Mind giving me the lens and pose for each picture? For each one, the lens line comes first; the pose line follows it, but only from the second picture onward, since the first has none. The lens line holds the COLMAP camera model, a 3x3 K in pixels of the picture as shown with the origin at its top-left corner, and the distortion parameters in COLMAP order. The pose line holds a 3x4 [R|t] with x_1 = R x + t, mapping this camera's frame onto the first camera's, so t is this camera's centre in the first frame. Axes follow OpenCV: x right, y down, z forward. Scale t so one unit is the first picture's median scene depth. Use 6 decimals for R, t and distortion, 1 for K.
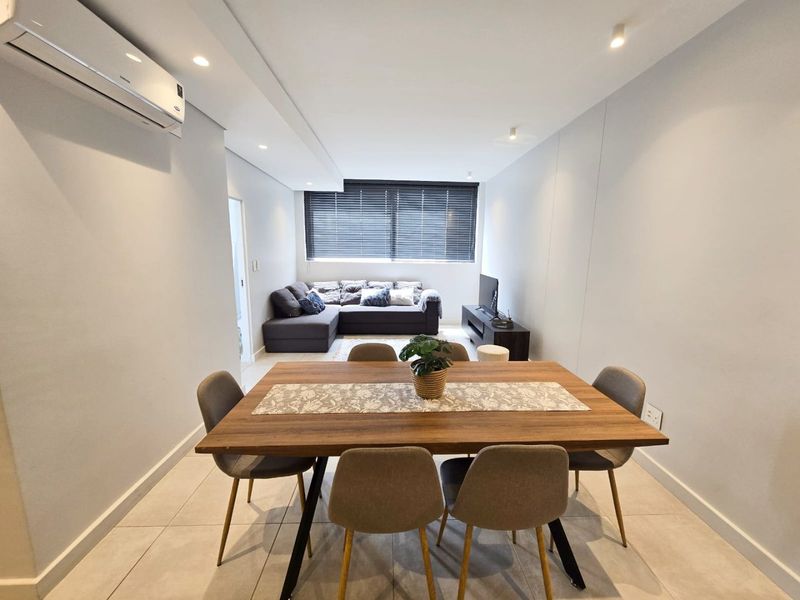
lens RADIAL K [[327.0, 0, 401.6], [0, 327.0, 299.9], [0, 0, 1]] dist [0.009339, -0.000282]
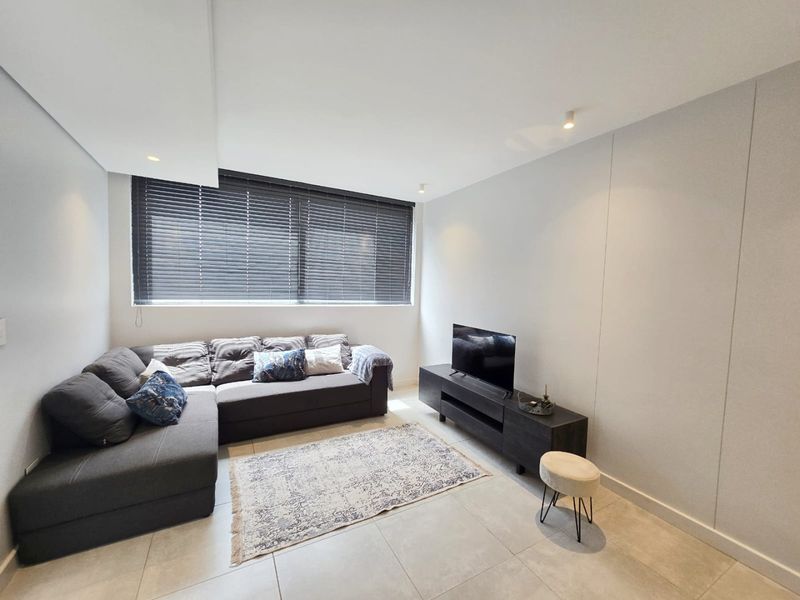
lens RADIAL K [[327.0, 0, 400.2], [0, 327.0, 301.5], [0, 0, 1]] dist [0.009339, -0.000282]
pose [[0.893666, -0.011424, 0.448587, -0.149702], [0.051264, 0.995730, -0.076770, -0.065520], [-0.445794, 0.091603, 0.890436, 0.345385]]
